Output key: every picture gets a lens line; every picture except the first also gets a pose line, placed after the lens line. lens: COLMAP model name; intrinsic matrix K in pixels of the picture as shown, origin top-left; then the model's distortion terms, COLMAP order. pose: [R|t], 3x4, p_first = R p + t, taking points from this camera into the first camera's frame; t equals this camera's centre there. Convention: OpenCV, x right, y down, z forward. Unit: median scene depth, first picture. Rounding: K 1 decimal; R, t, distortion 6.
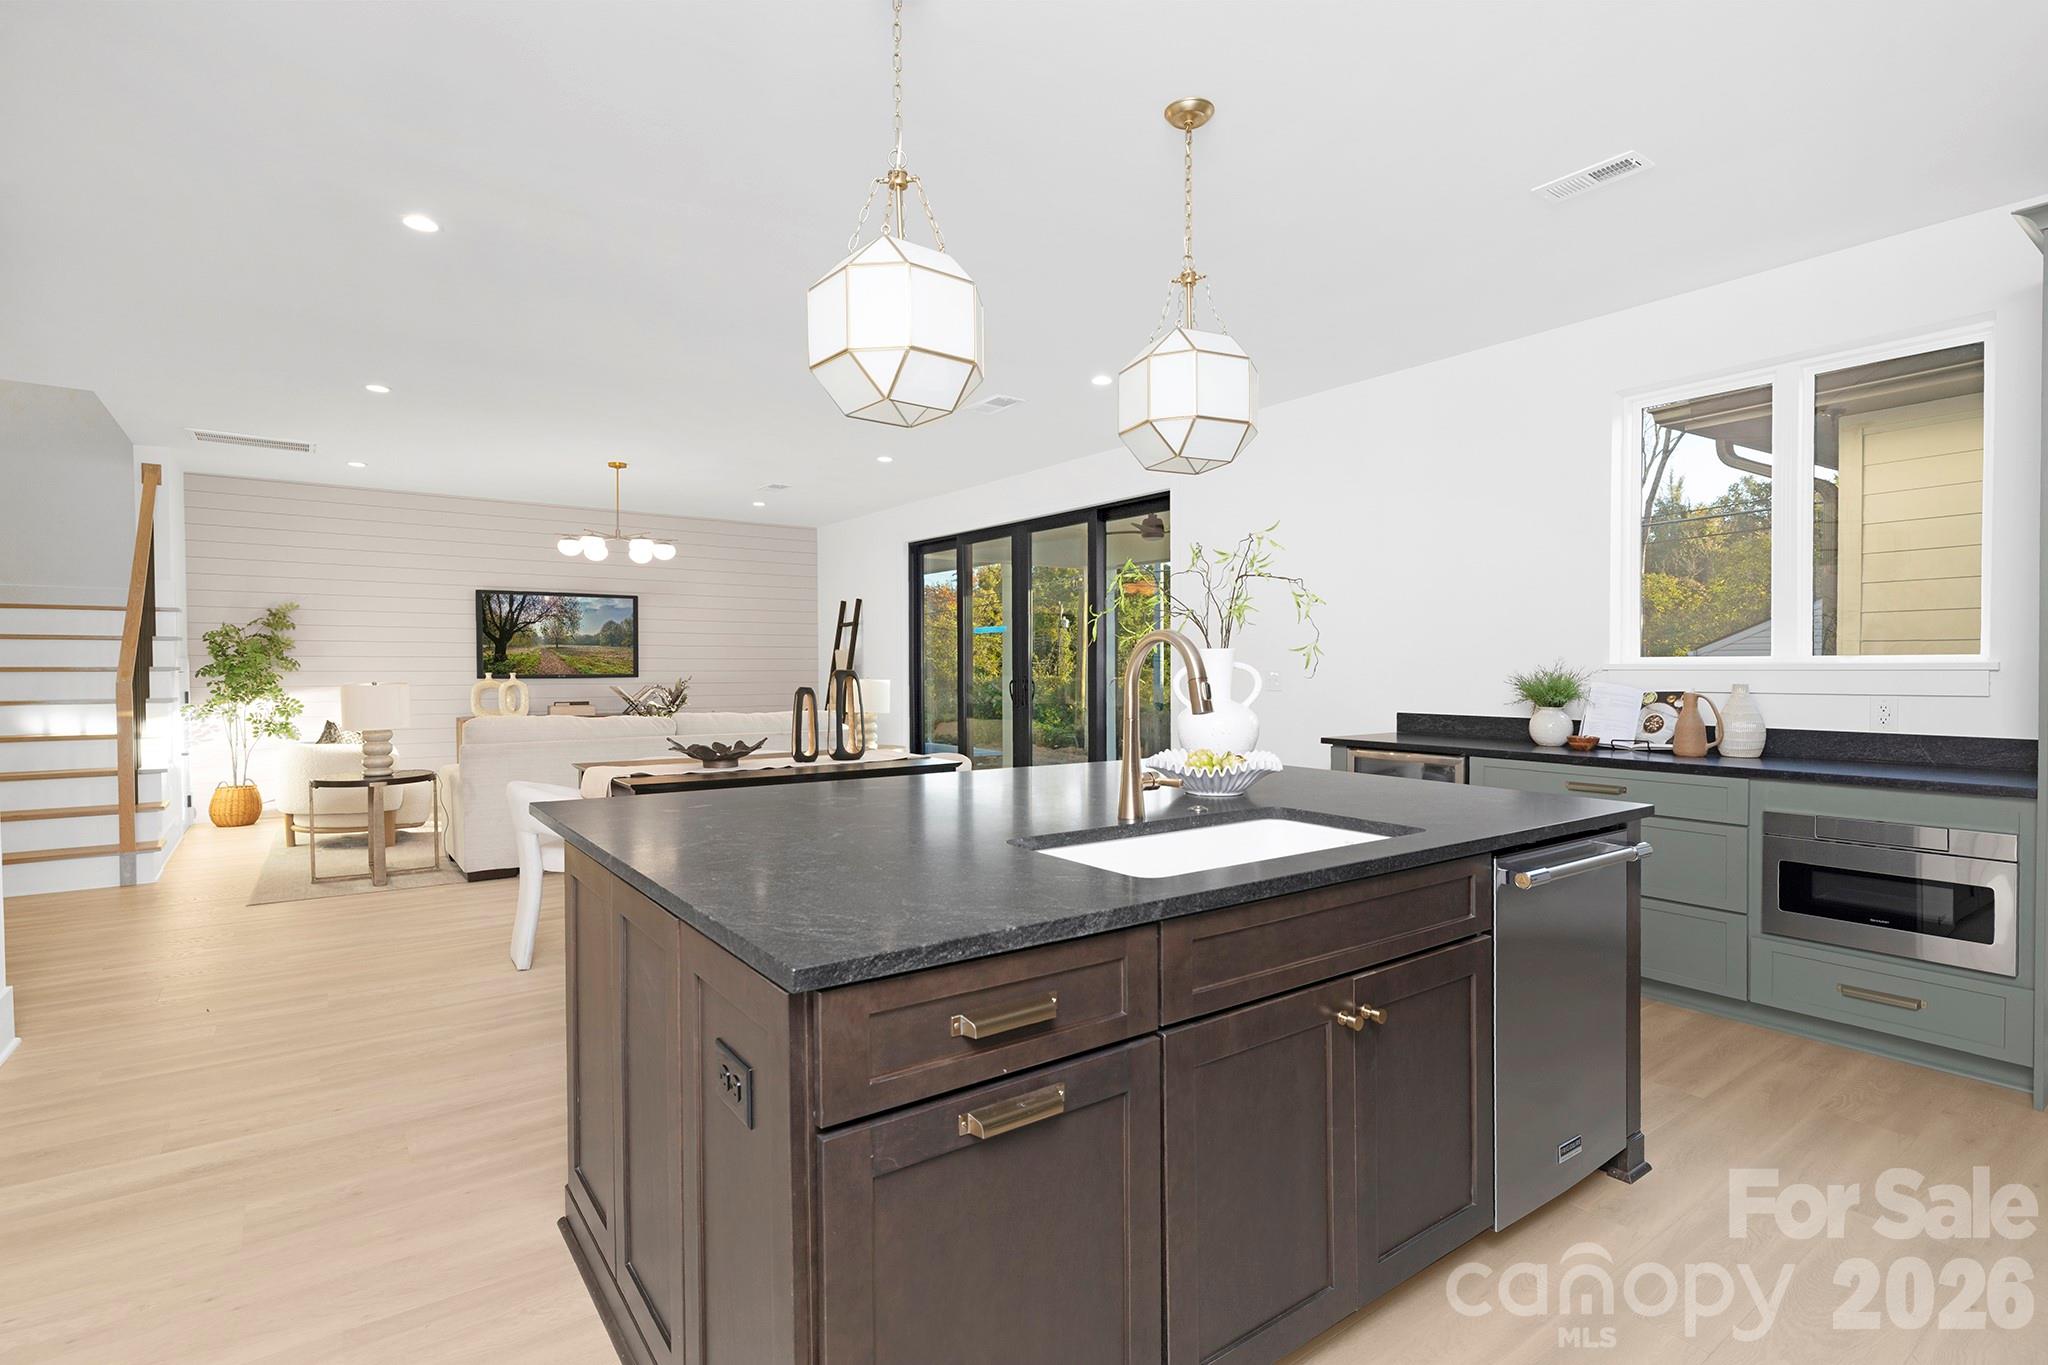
lens RADIAL K [[983.3, 0, 1029.2], [0, 983.3, 689.2], [0, 0, 1]] dist [-0.019605, -0.001083]
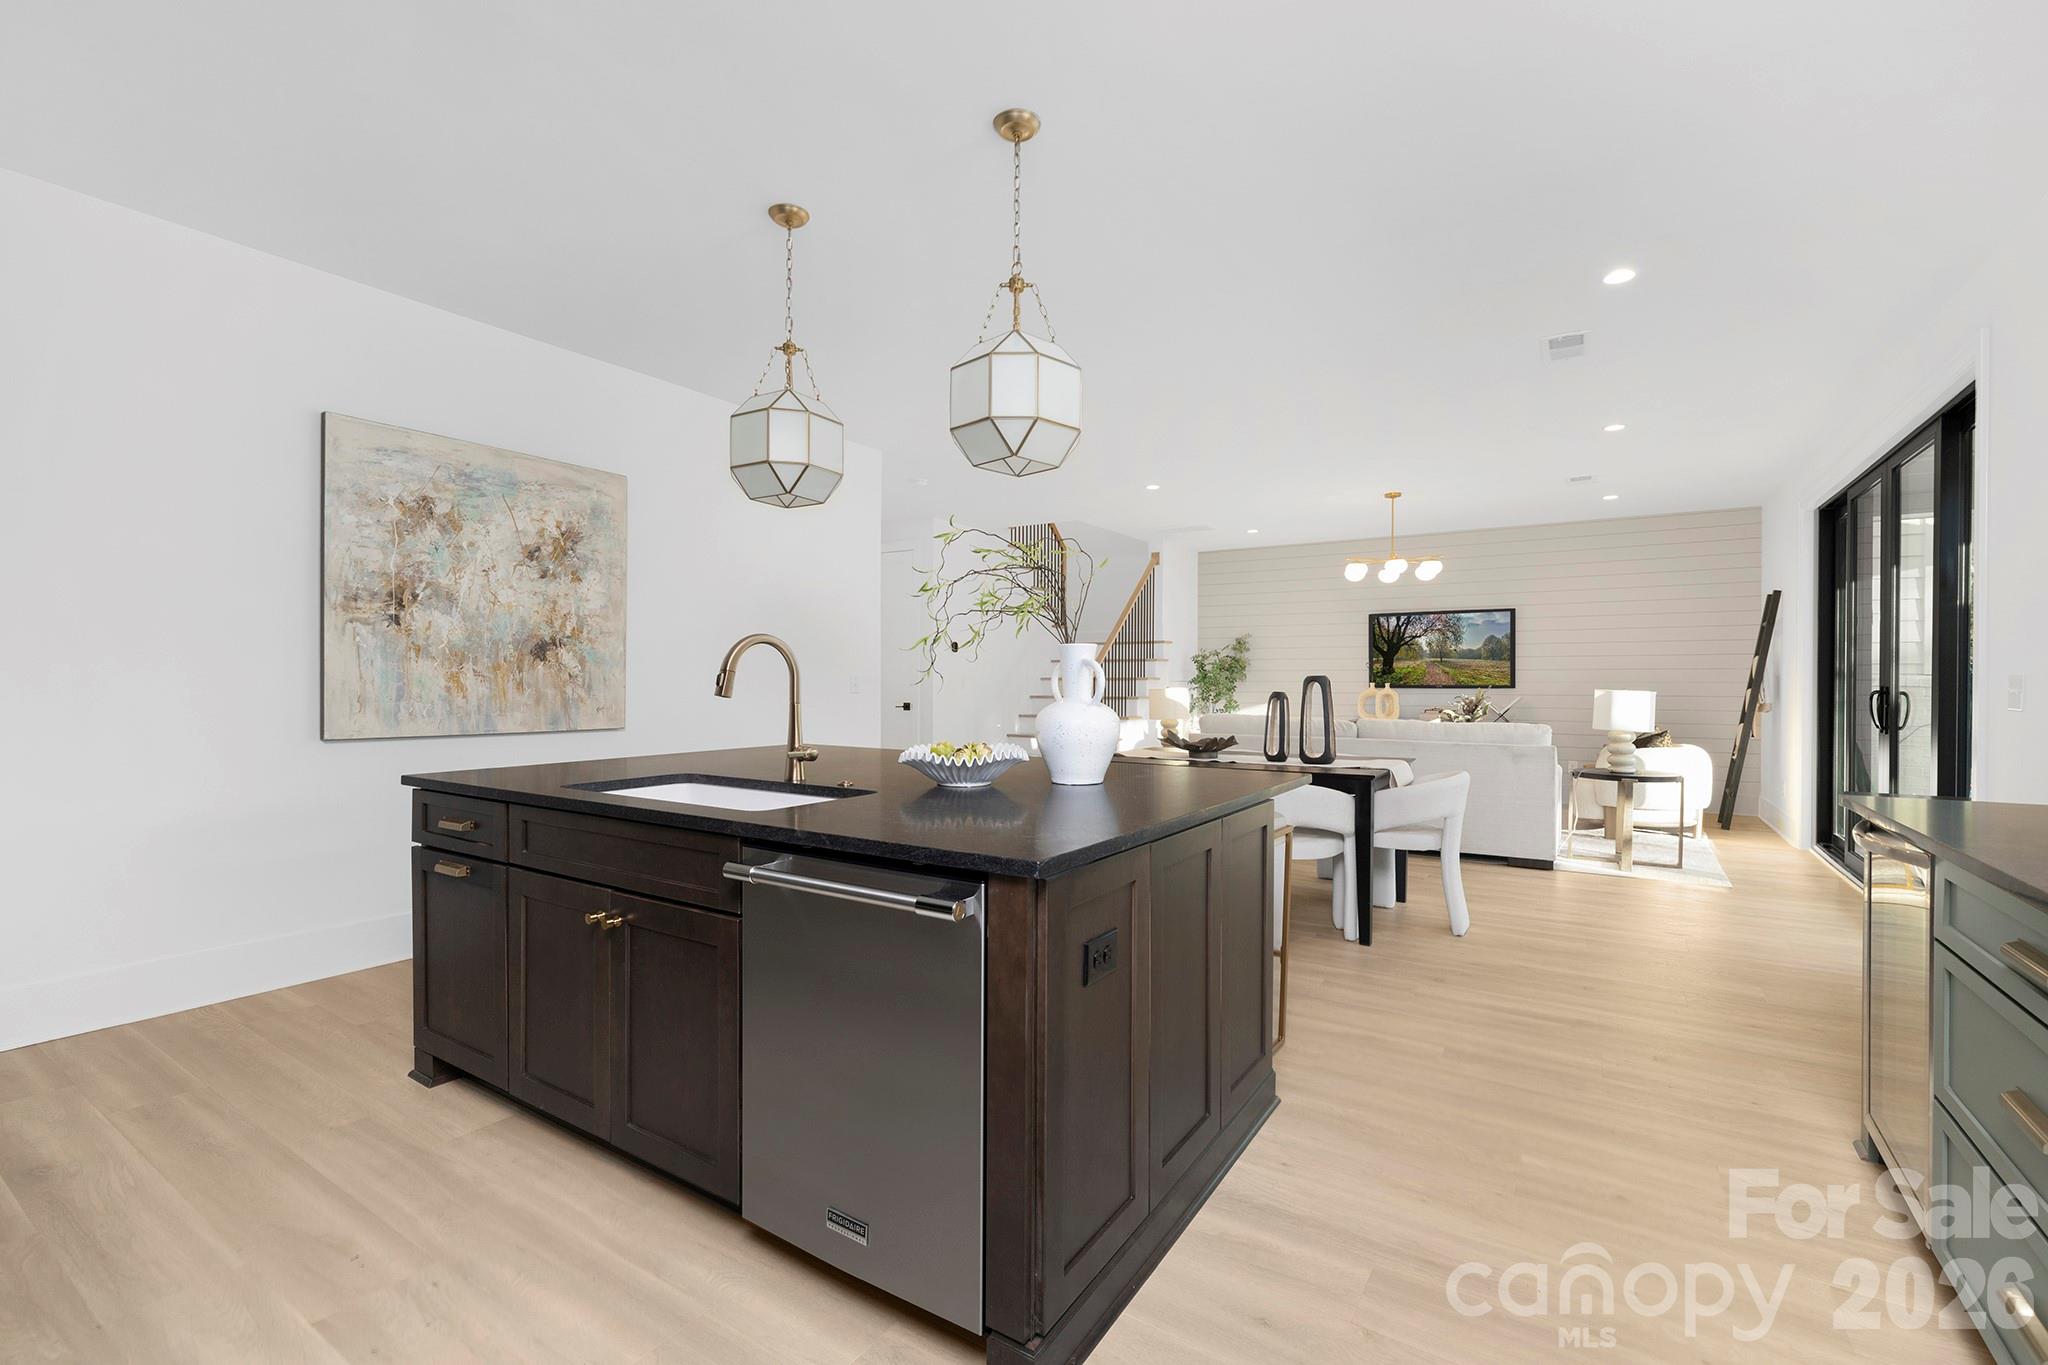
lens RADIAL K [[912.3, 0, 1039.4], [0, 912.3, 693.5], [0, 0, 1]] dist [-0.003376, 0.000138]
pose [[0.362356, 0.013860, -0.931937, 0.377918], [-0.025032, 0.999673, 0.005134, 0.000507], [0.931704, 0.021468, 0.362585, 0.240093]]
